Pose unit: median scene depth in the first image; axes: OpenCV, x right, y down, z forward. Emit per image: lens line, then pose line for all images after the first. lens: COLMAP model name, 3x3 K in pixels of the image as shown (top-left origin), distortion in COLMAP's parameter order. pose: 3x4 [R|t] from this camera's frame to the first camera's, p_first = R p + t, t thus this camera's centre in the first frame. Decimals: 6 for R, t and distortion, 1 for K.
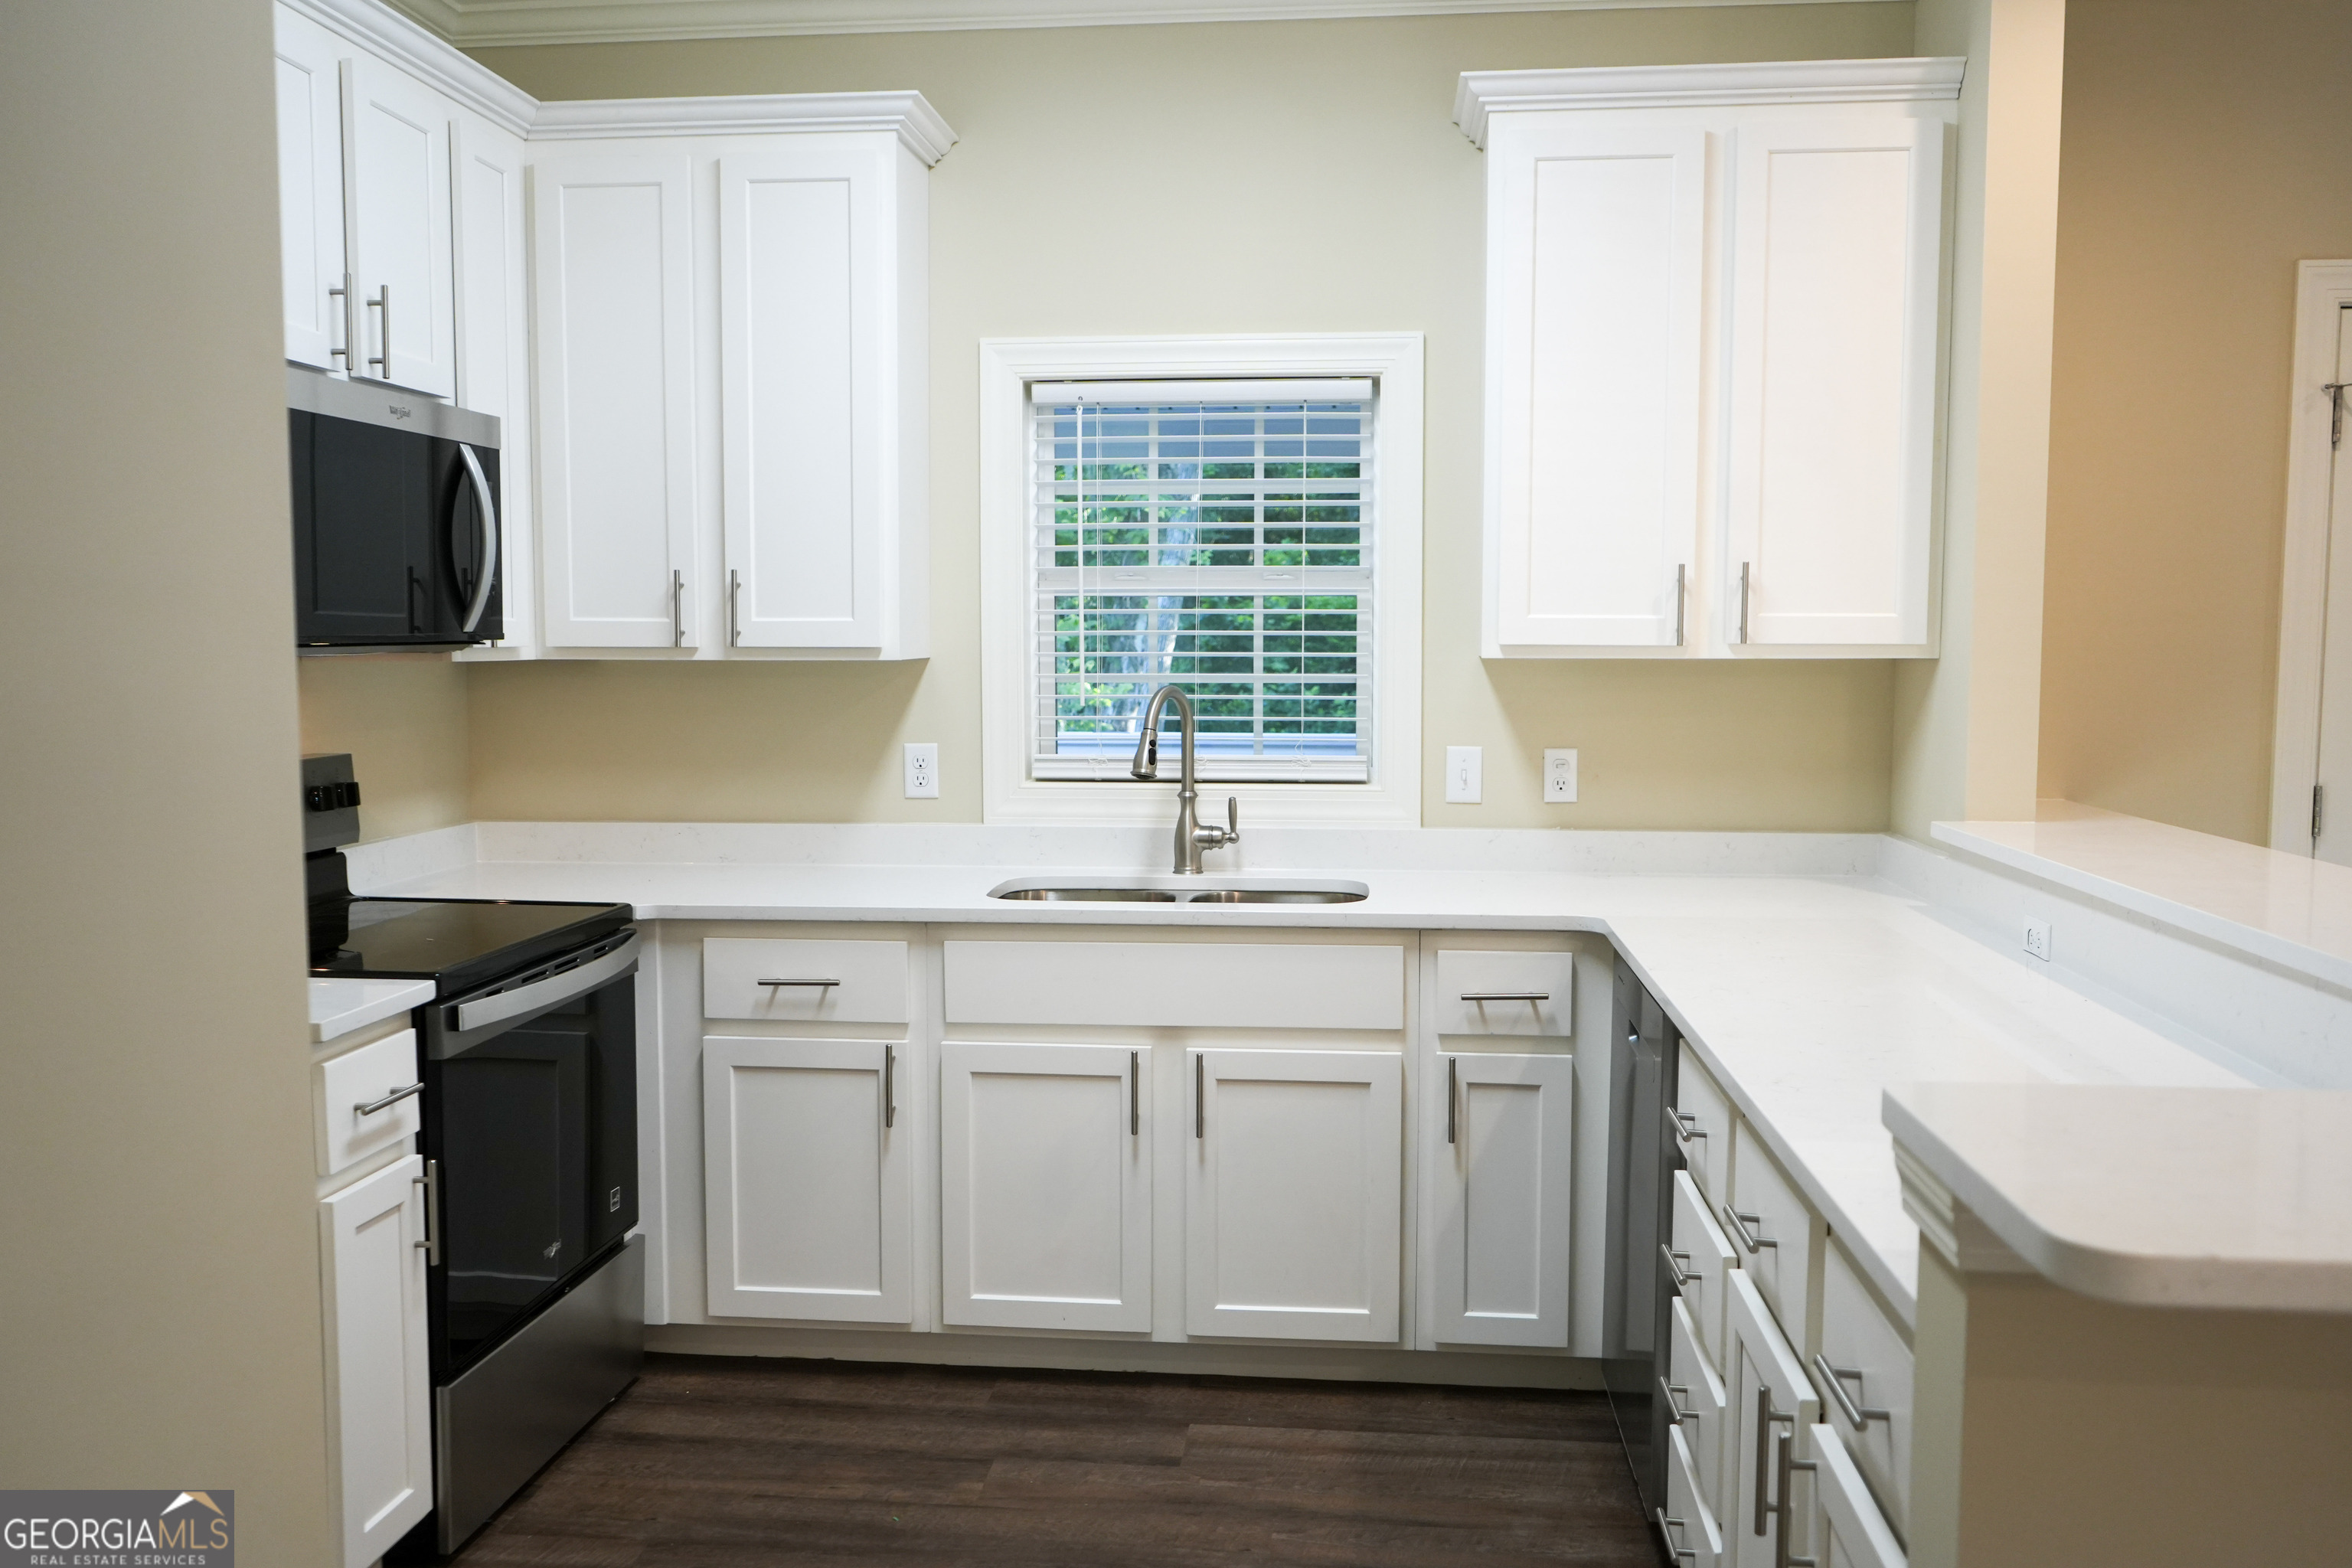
lens RADIAL K [[1931.7, 0, 1178.1], [0, 1931.7, 775.5], [0, 0, 1]] dist [-0.013000, -0.001121]
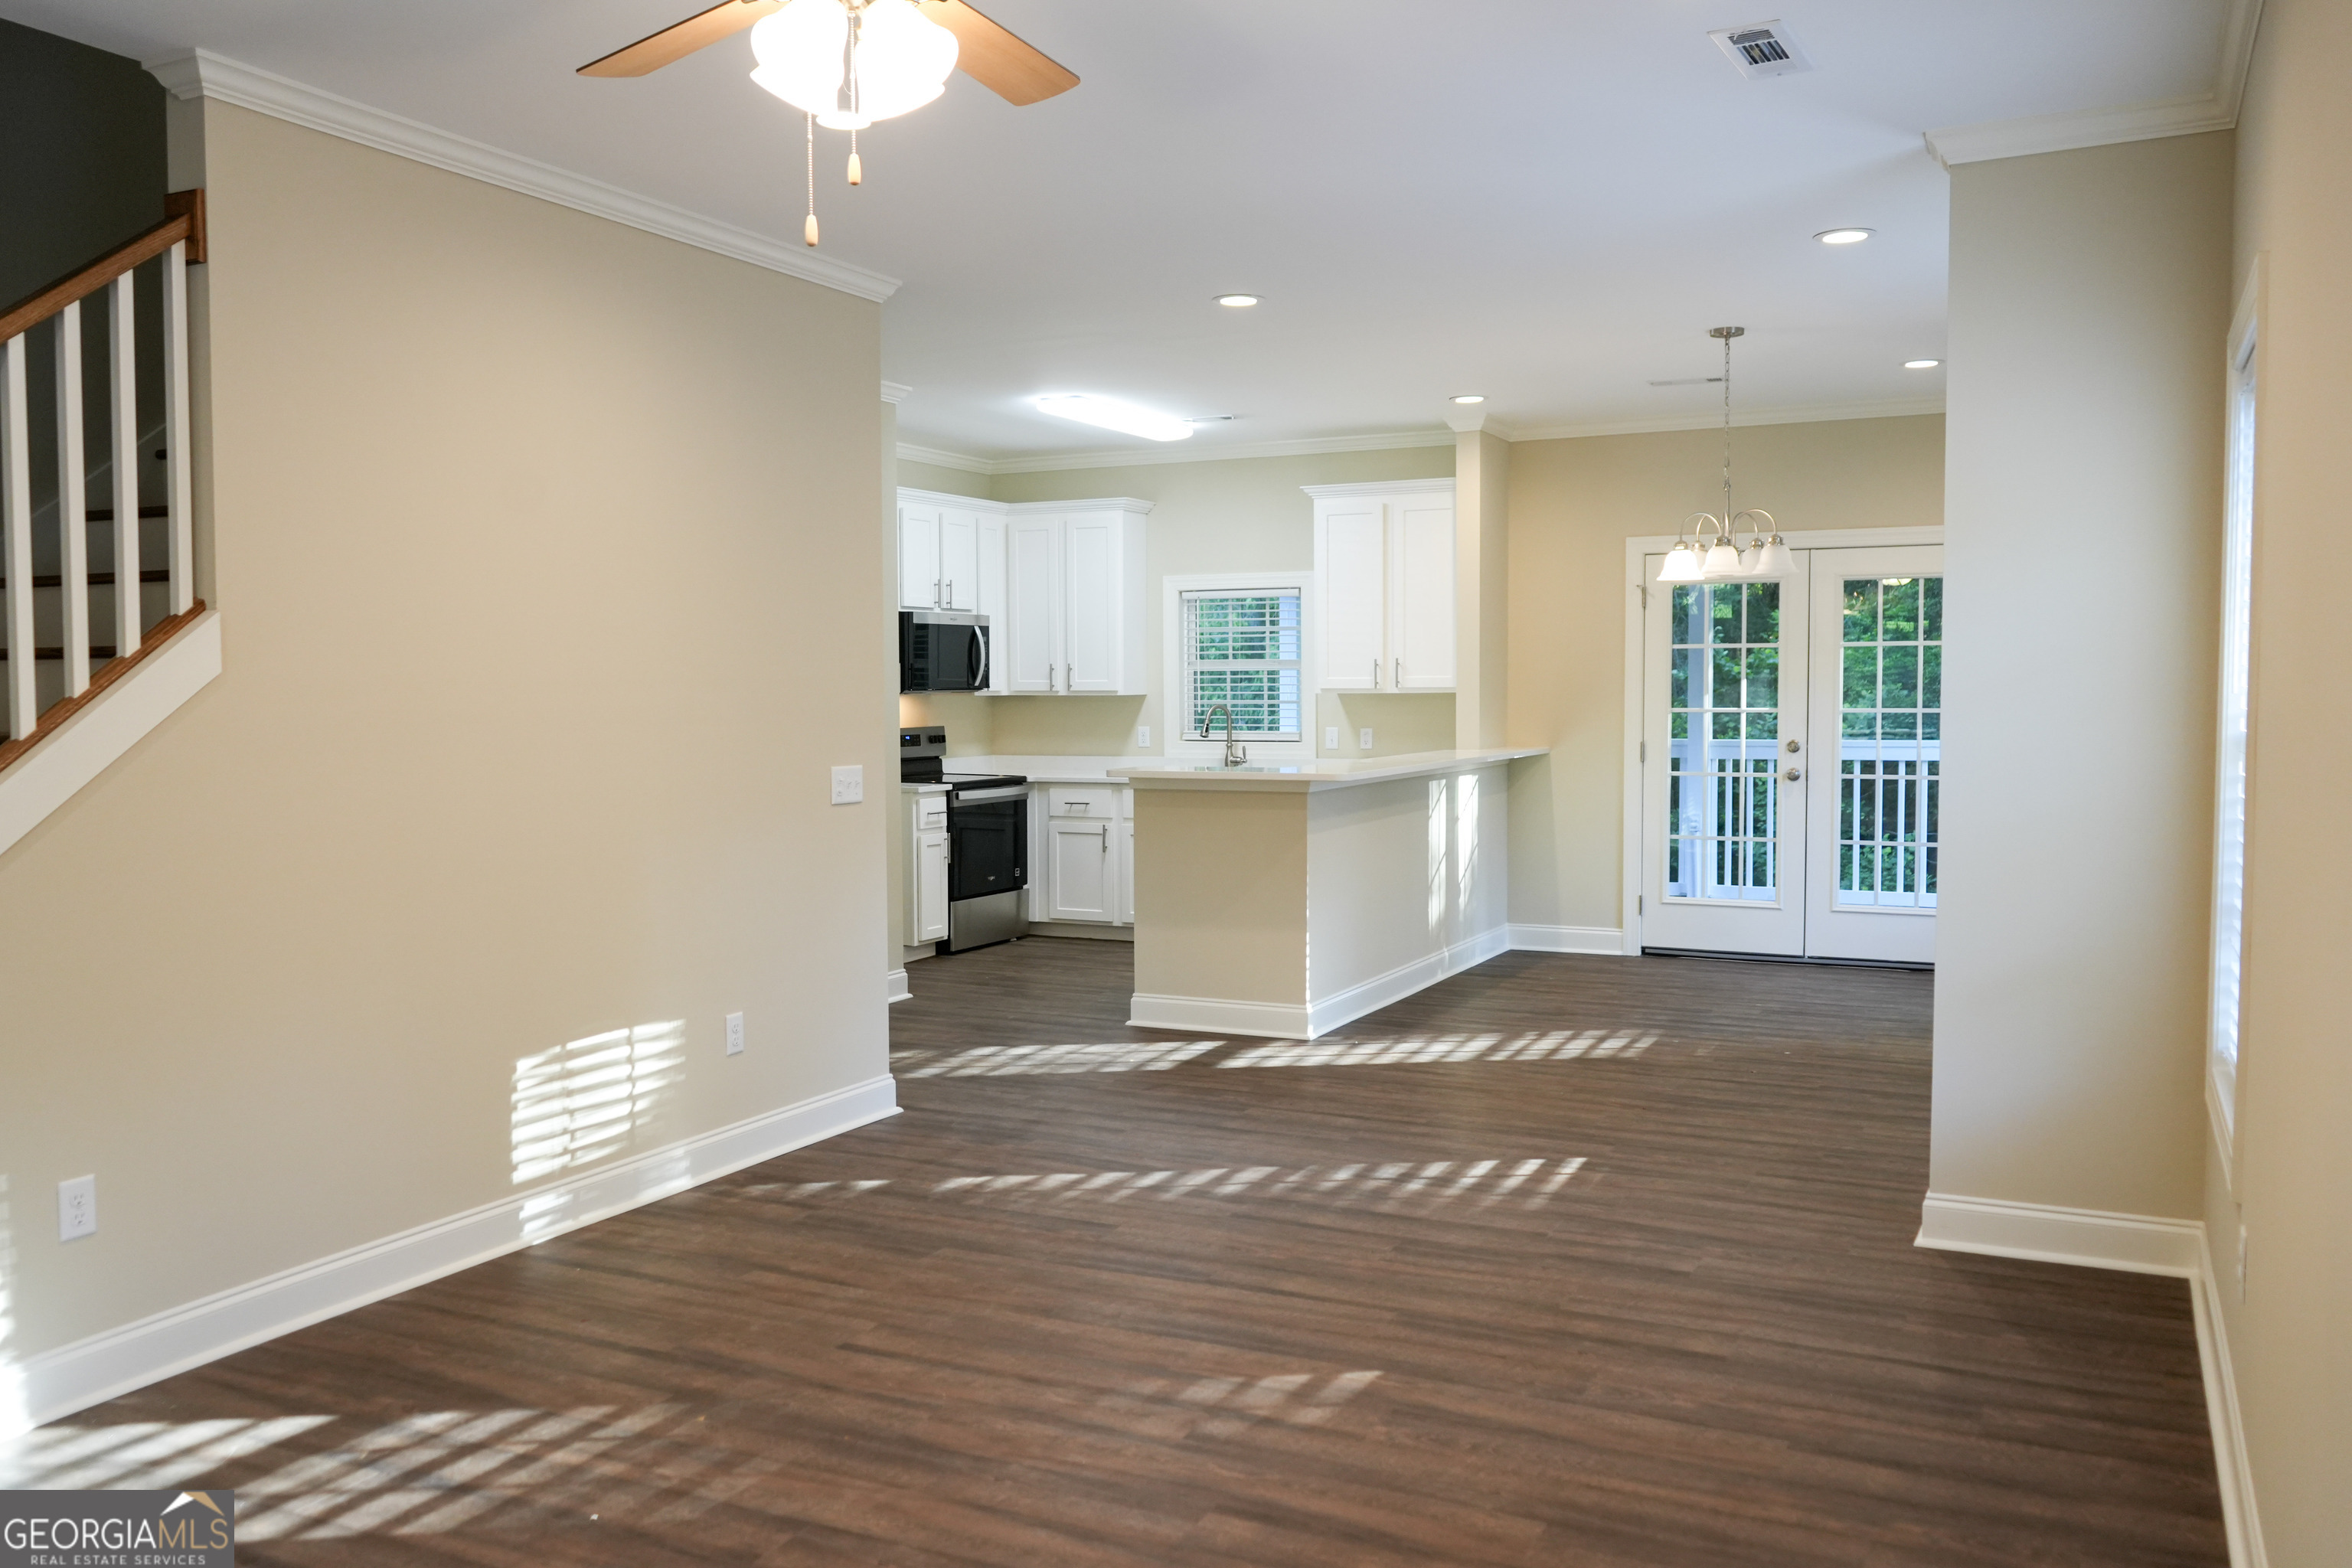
lens RADIAL K [[1868.7, 0, 1169.9], [0, 1868.7, 778.1], [0, 0, 1]] dist [-0.017981, 0.007761]
pose [[0.937124, 0.012378, -0.348777, 0.919206], [-0.021081, 0.999554, -0.021167, 0.124098], [0.348359, 0.027188, 0.936967, -1.609155]]
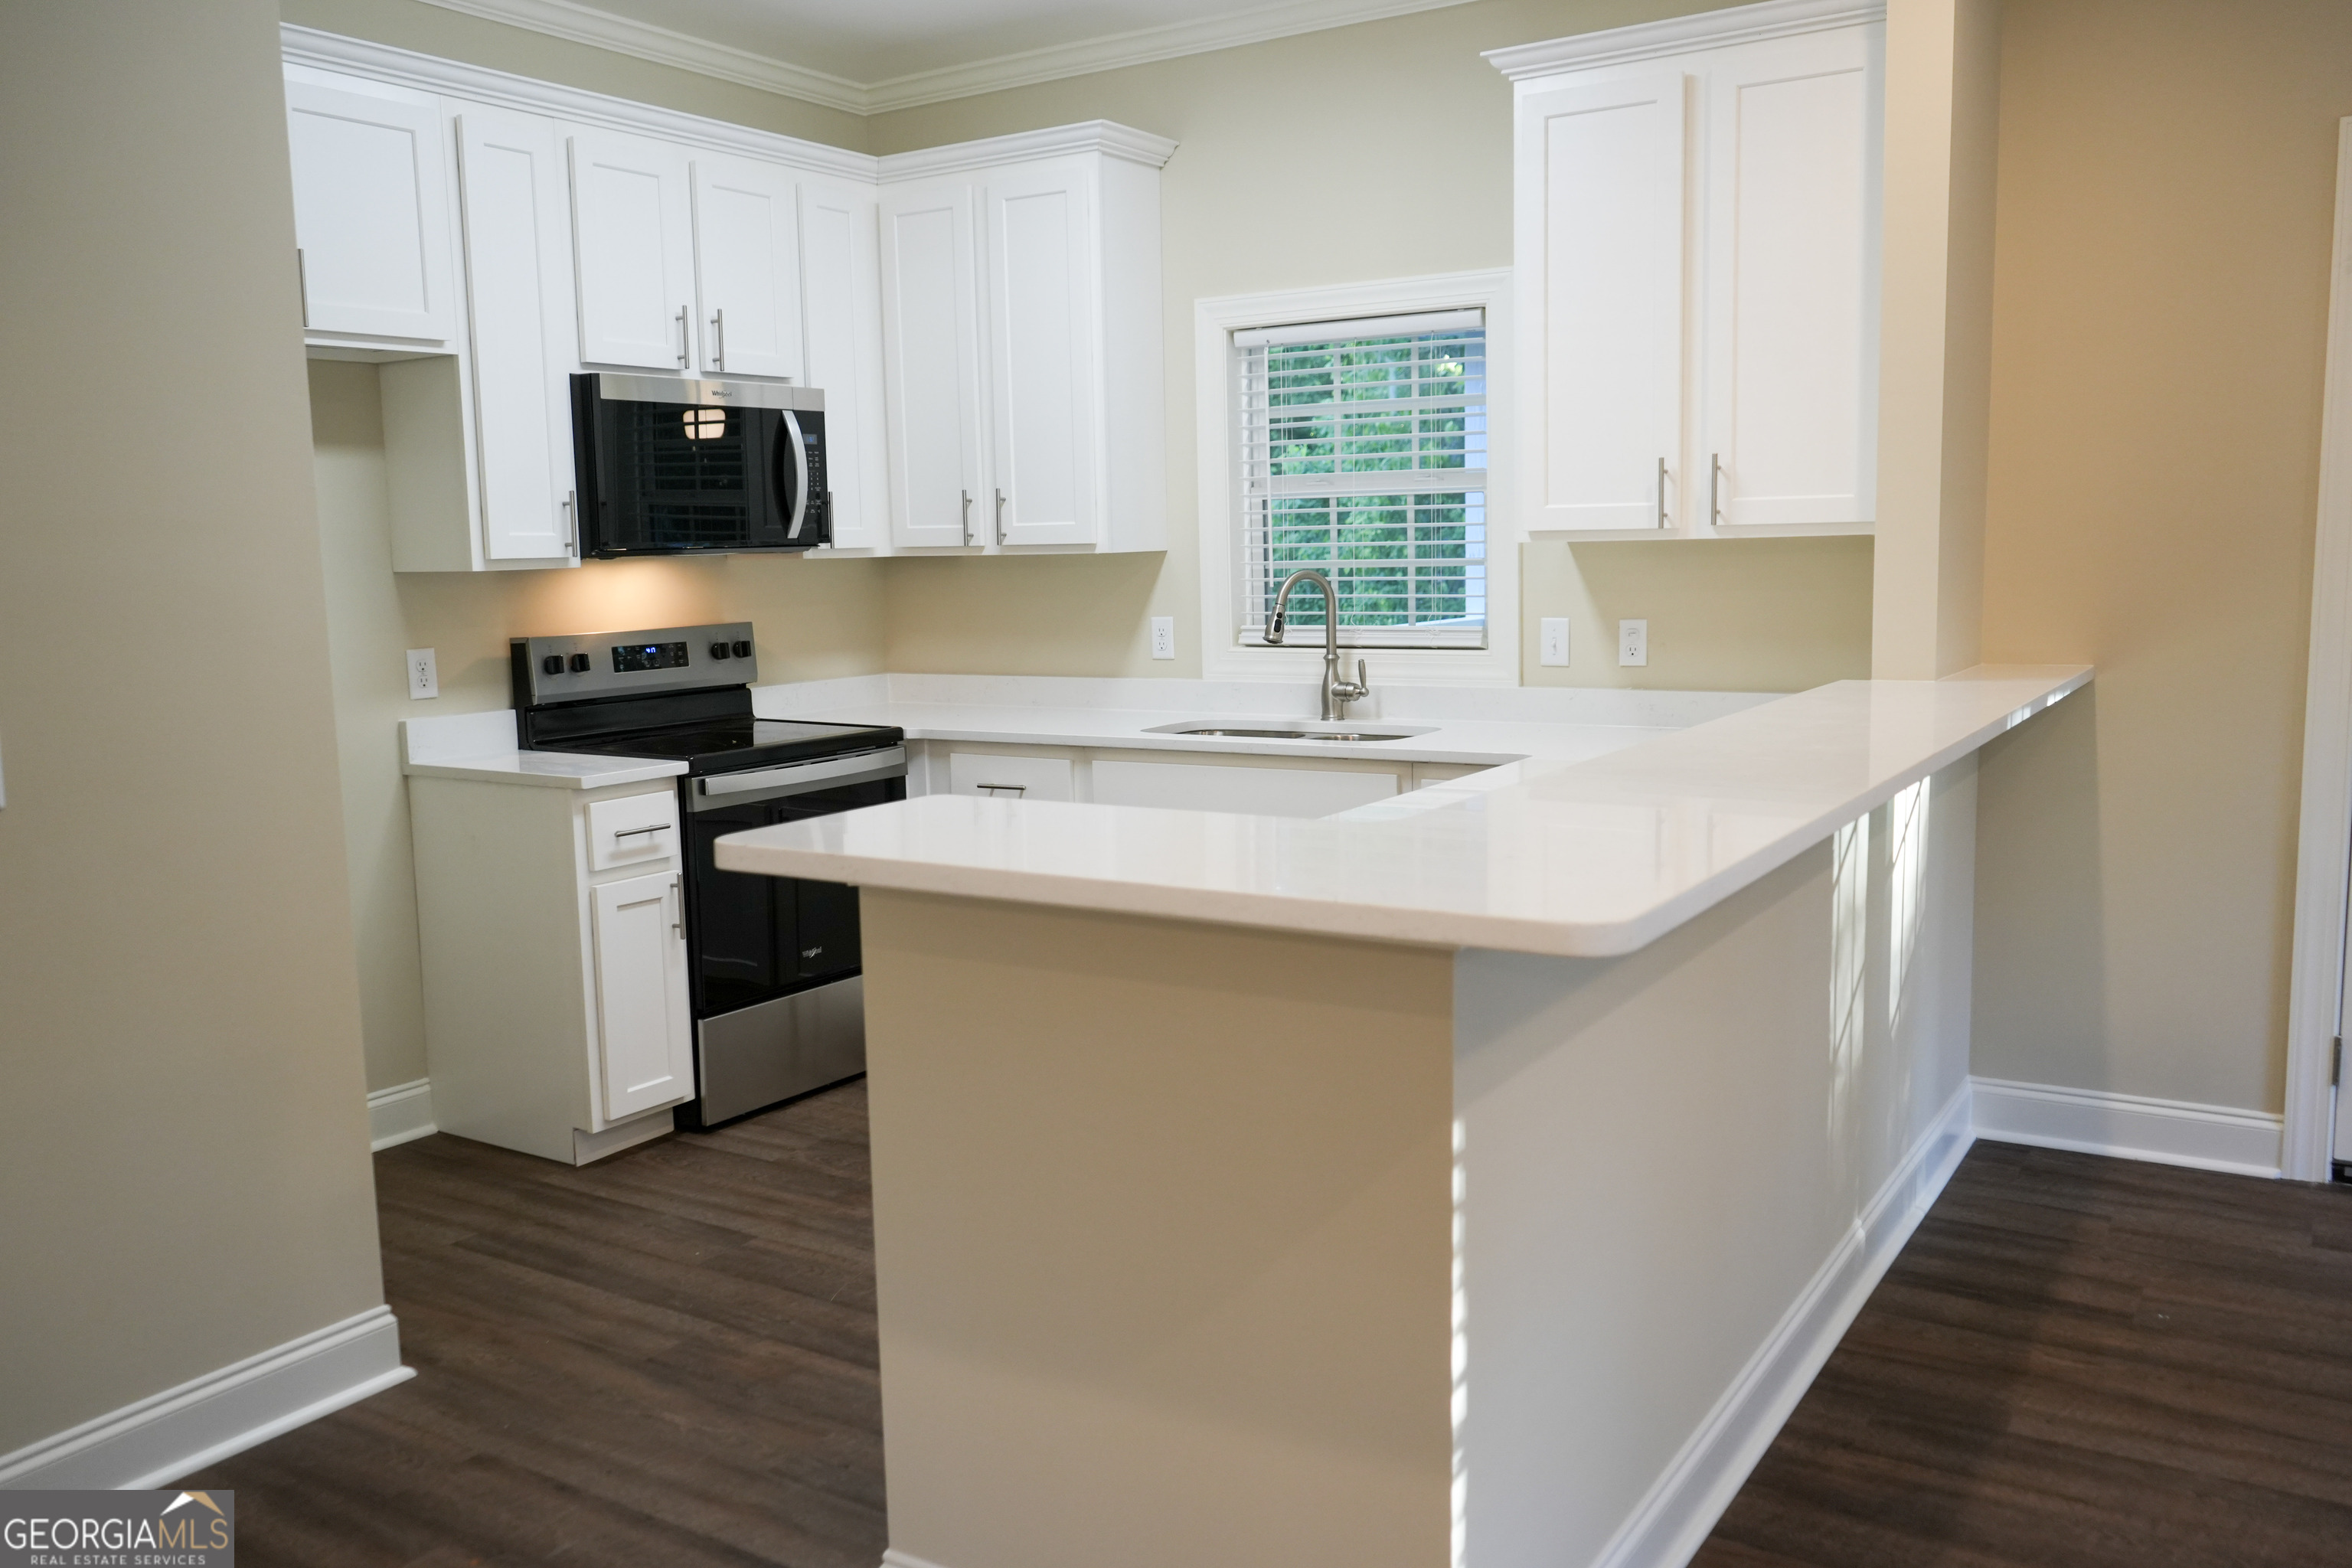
lens RADIAL K [[1868.7, 0, 1169.9], [0, 1868.7, 778.1], [0, 0, 1]] dist [-0.017981, 0.007761]
pose [[0.891372, 0.036674, -0.451787, 0.509109], [-0.011073, 0.998186, 0.059182, 0.019662], [0.453138, -0.047750, 0.890161, -0.140851]]
